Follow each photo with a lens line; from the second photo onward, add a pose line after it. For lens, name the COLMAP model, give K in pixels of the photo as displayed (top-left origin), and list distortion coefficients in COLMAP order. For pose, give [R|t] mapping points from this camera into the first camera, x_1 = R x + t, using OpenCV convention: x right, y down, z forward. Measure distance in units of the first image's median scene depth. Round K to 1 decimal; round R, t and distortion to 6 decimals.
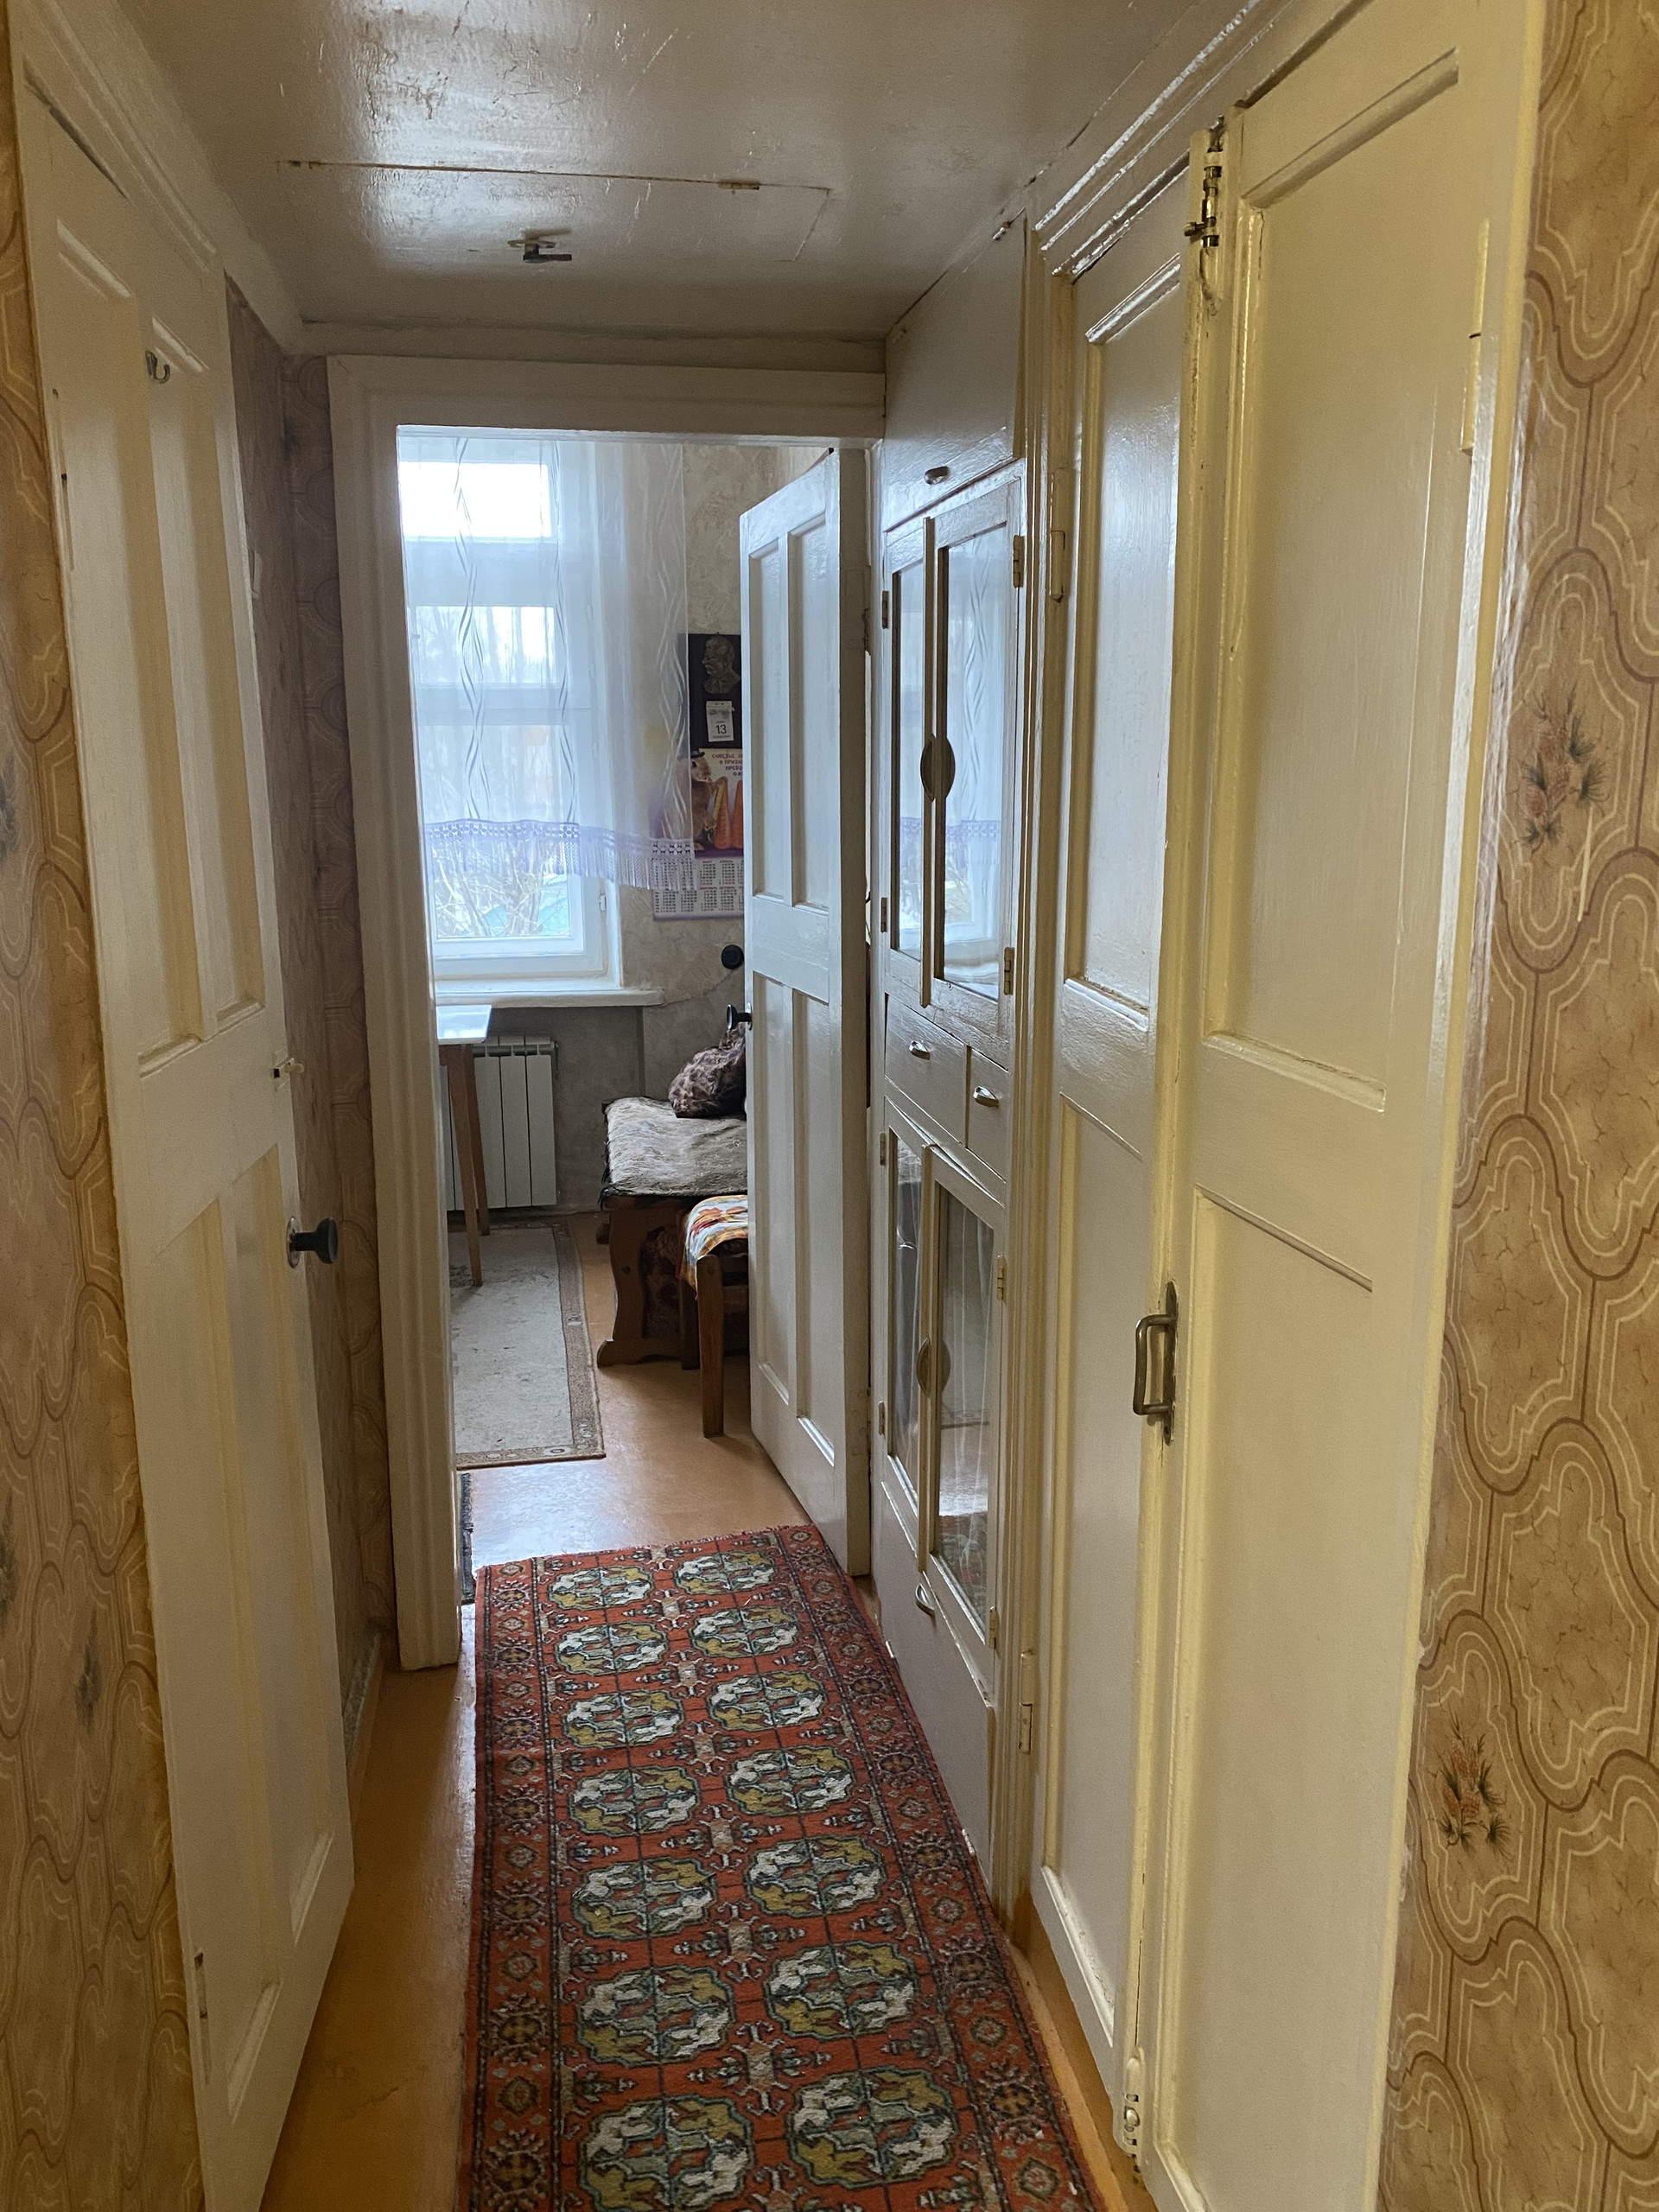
lens RADIAL K [[1677.6, 0, 830.2], [0, 1677.6, 1106.0], [0, 0, 1]] dist [0.023403, -0.017978]
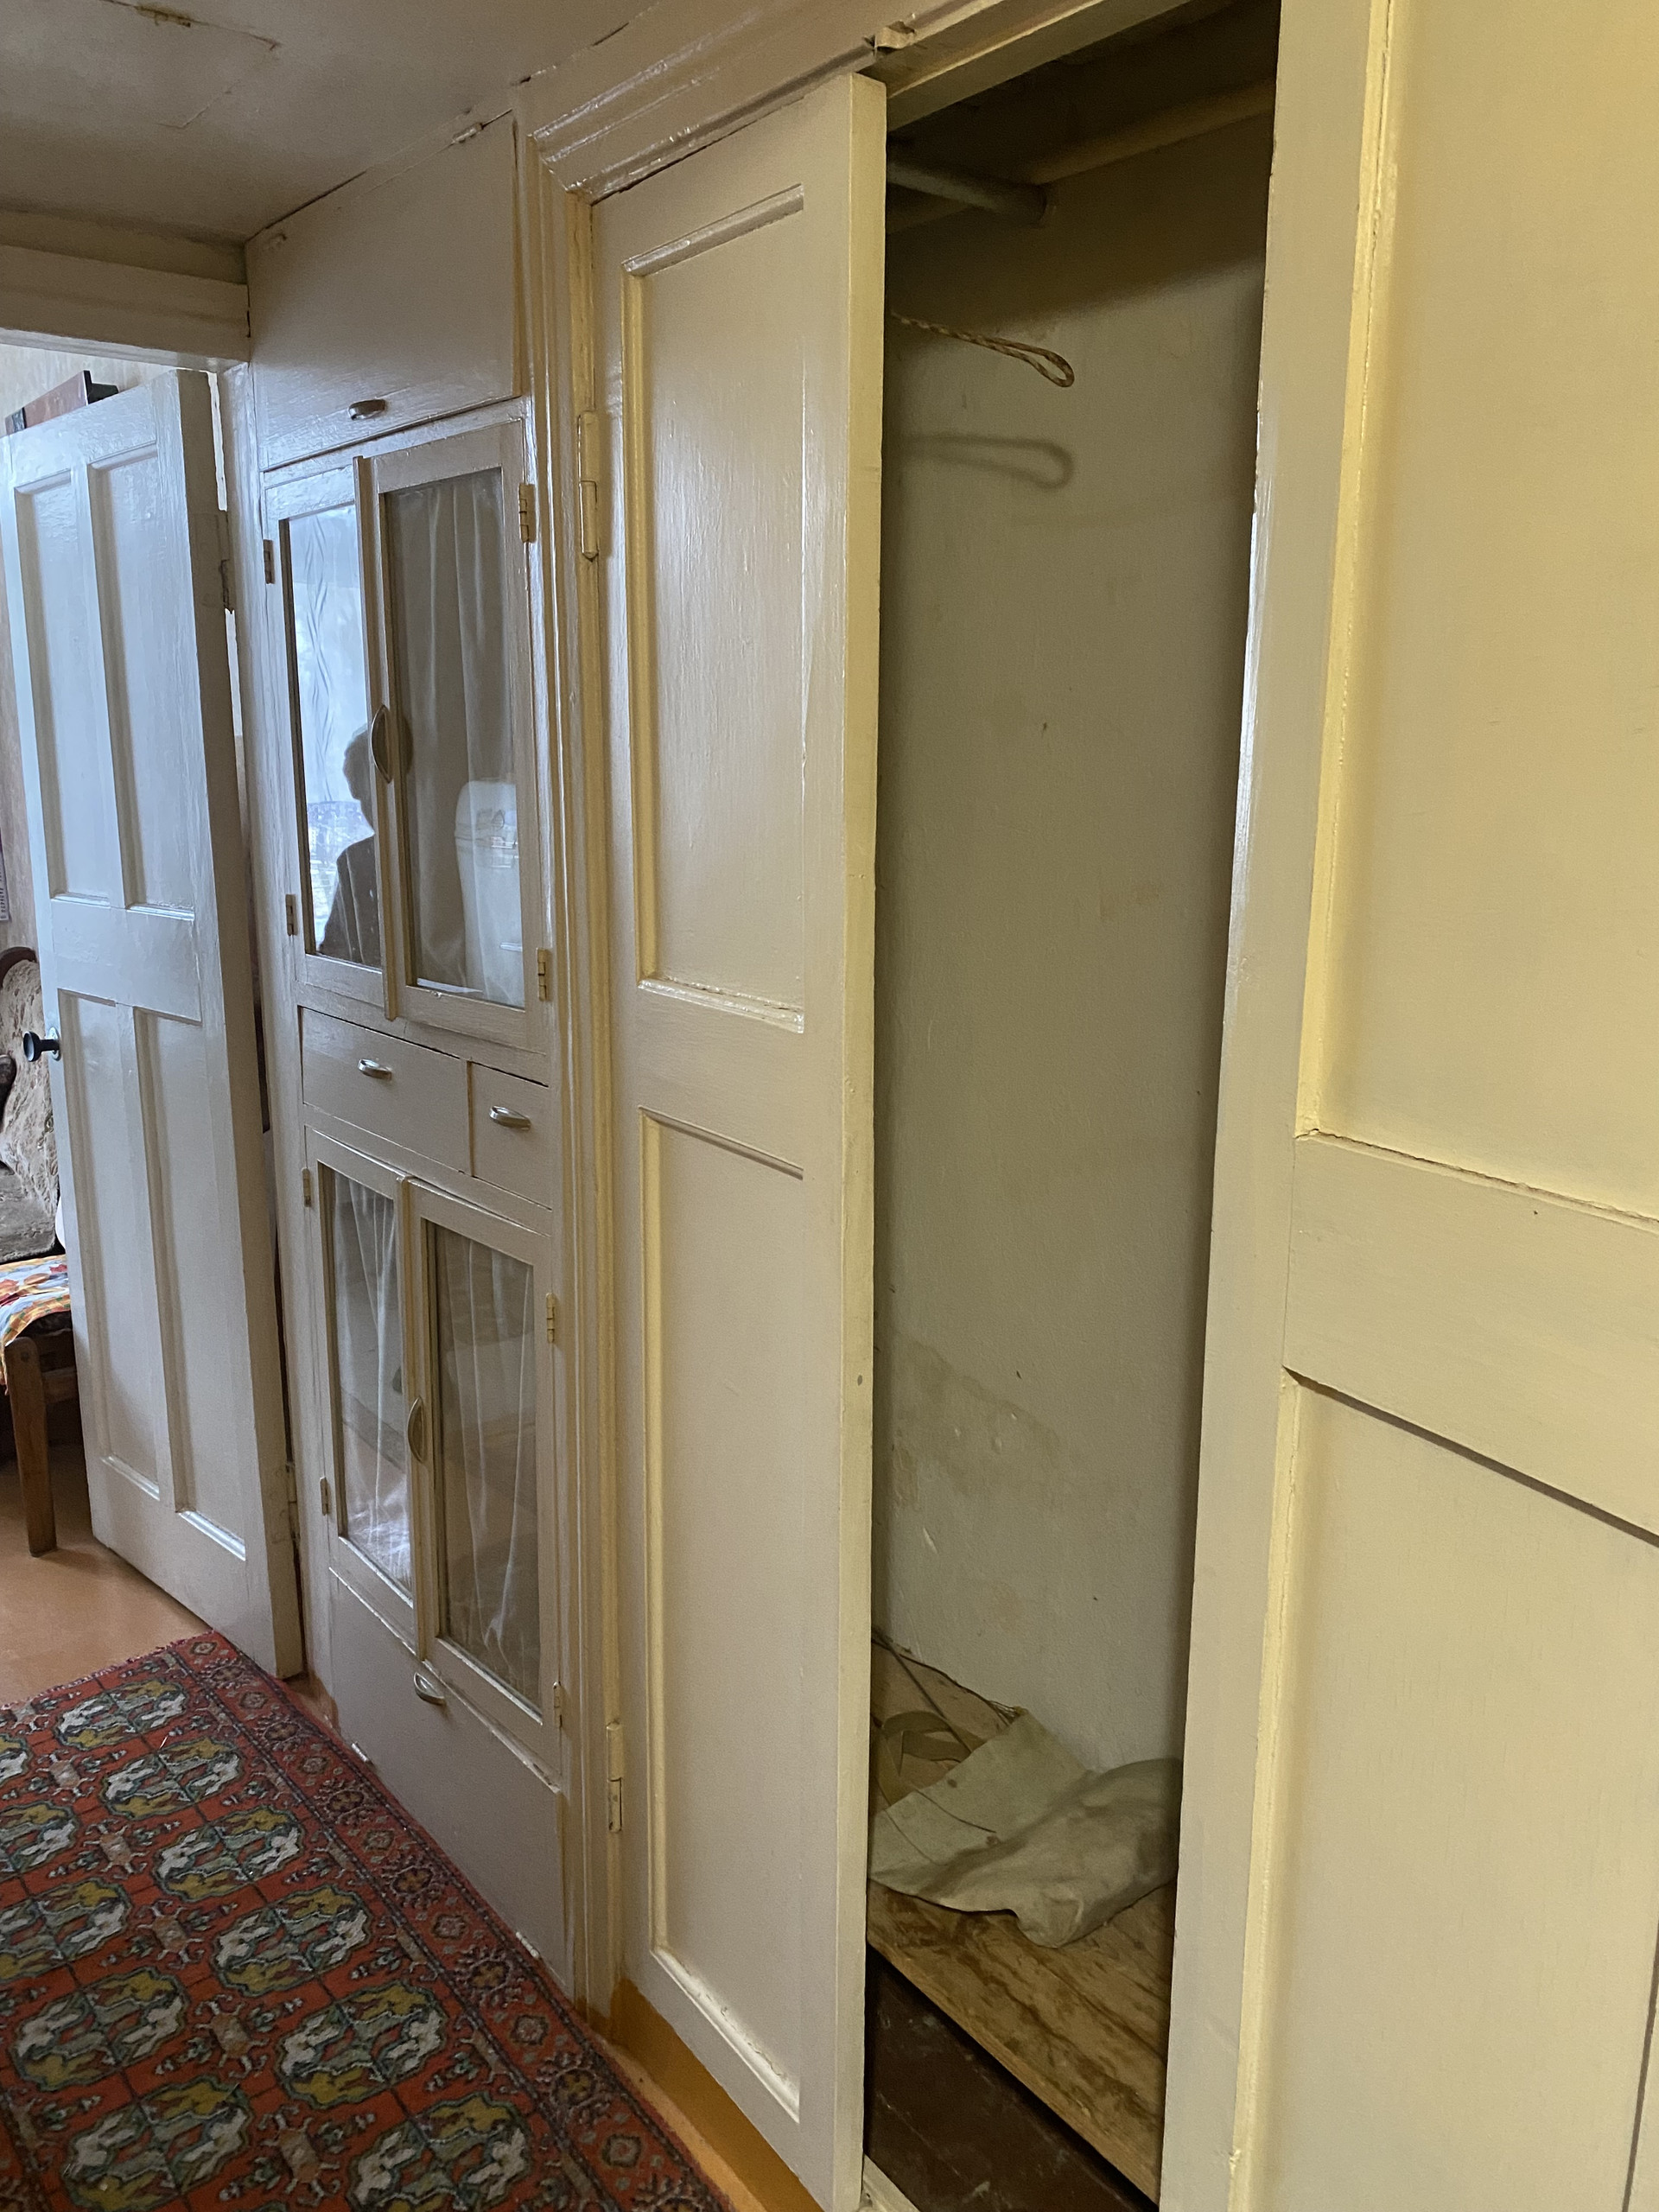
lens RADIAL K [[1677.6, 0, 829.1], [0, 1677.6, 1097.6], [0, 0, 1]] dist [0.023403, -0.017978]
pose [[0.881758, -0.090443, 0.462951, -0.139913], [0.090491, 0.995651, 0.022159, -0.016600], [-0.462941, 0.022354, 0.886107, 0.110459]]
